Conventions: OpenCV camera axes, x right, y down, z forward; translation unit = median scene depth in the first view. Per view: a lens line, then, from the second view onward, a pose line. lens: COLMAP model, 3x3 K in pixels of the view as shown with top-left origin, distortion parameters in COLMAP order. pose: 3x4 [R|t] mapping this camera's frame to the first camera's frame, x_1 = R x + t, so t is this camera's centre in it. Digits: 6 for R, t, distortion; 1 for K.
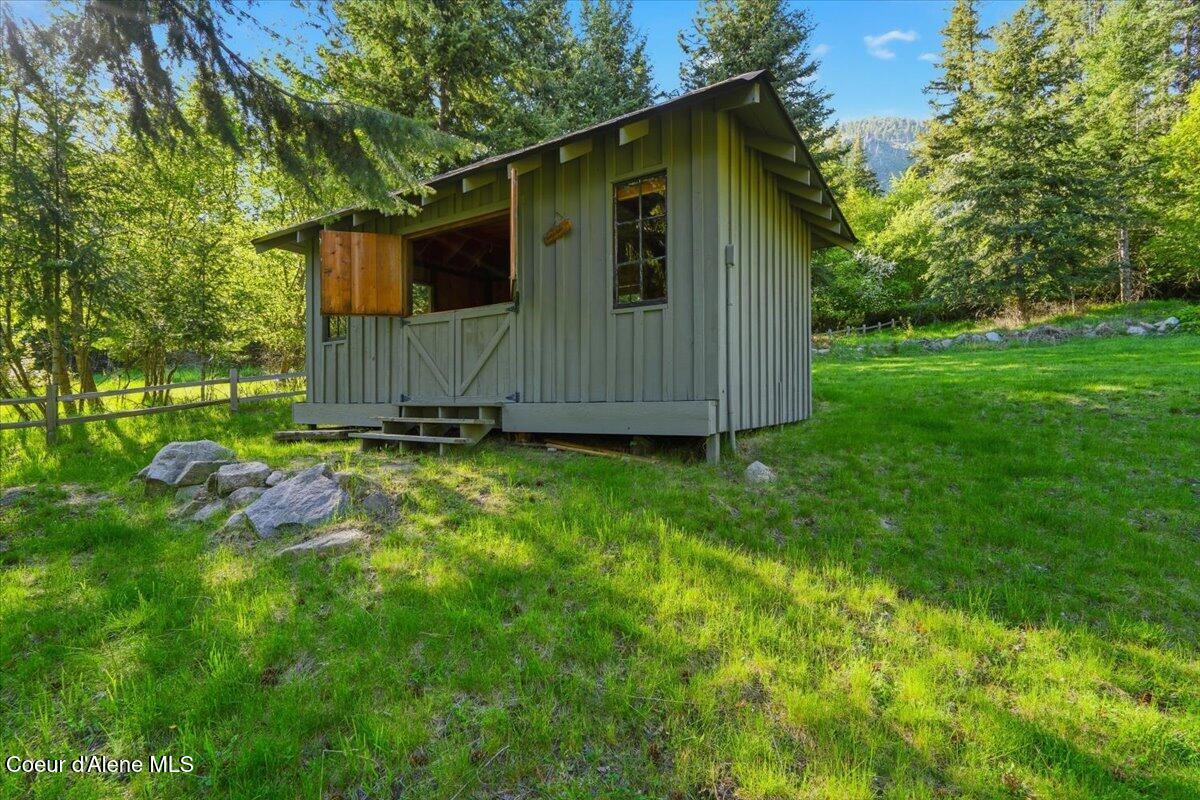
lens RADIAL K [[553.4, 0, 594.2], [0, 553.4, 404.9], [0, 0, 1]] dist [0.002847, 0.003157]
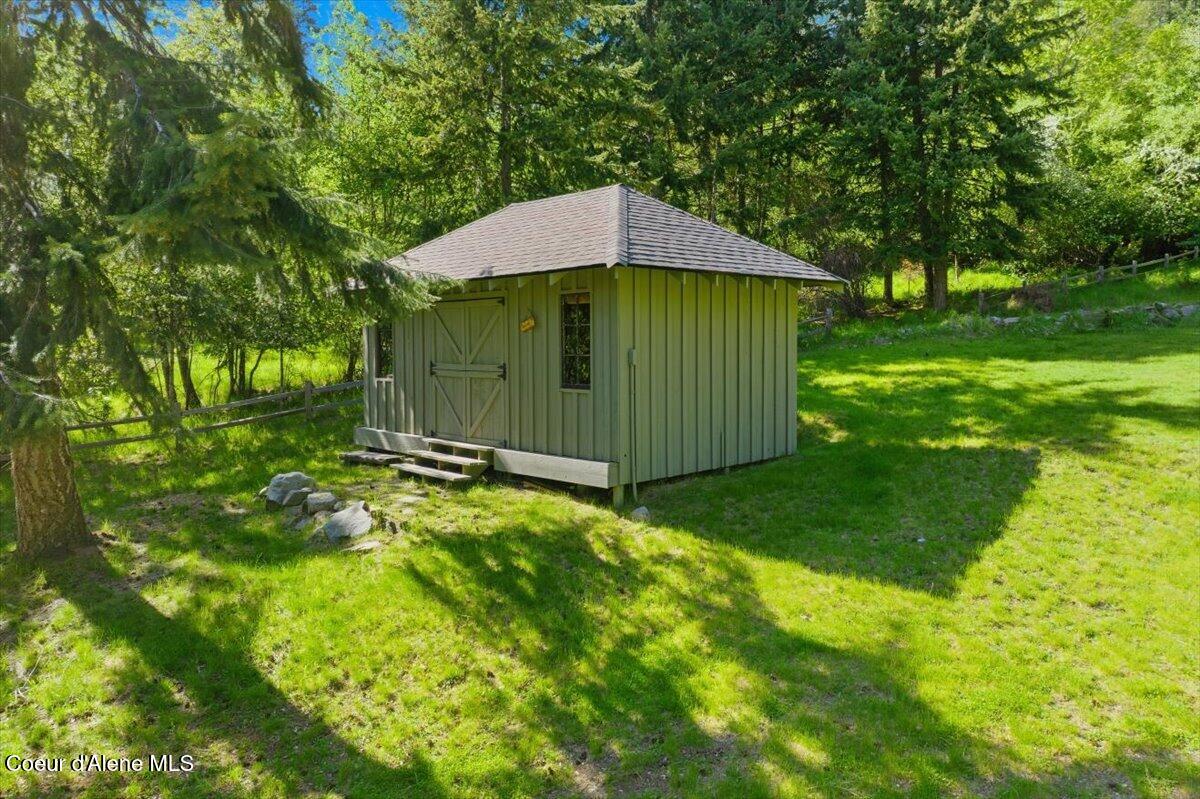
lens RADIAL K [[851.1, 0, 600.4], [0, 851.1, 369.2], [0, 0, 1]] dist [-0.032862, 0.005476]
pose [[0.973751, 0.007283, -0.227497, 0.430731], [-0.000879, 0.999601, 0.028239, -0.198443], [0.227612, -0.027298, 0.973369, -0.724477]]
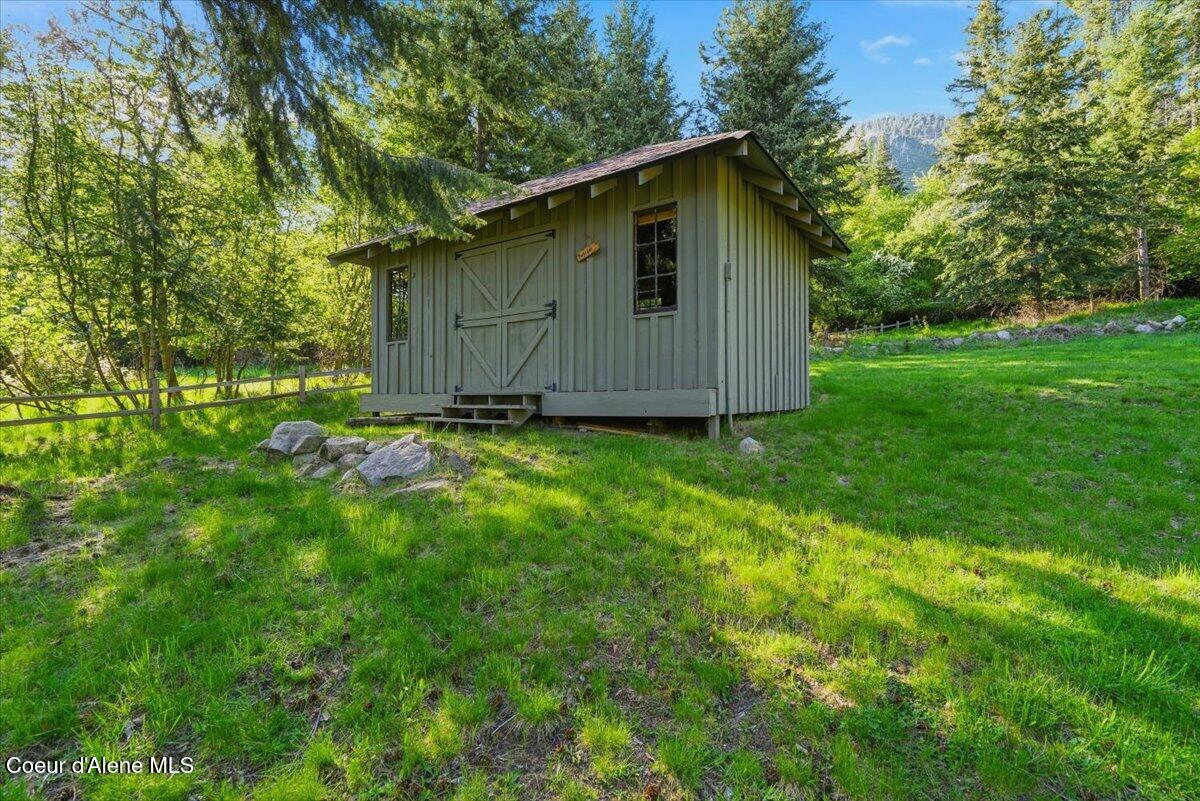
lens RADIAL K [[553.4, 0, 592.9], [0, 553.4, 391.5], [0, 0, 1]] dist [0.002847, 0.003157]
pose [[0.999006, 0.001398, -0.044546, -0.000269], [-0.002364, 0.999763, -0.021654, 0.016386], [0.044505, 0.021738, 0.998773, -0.160093]]
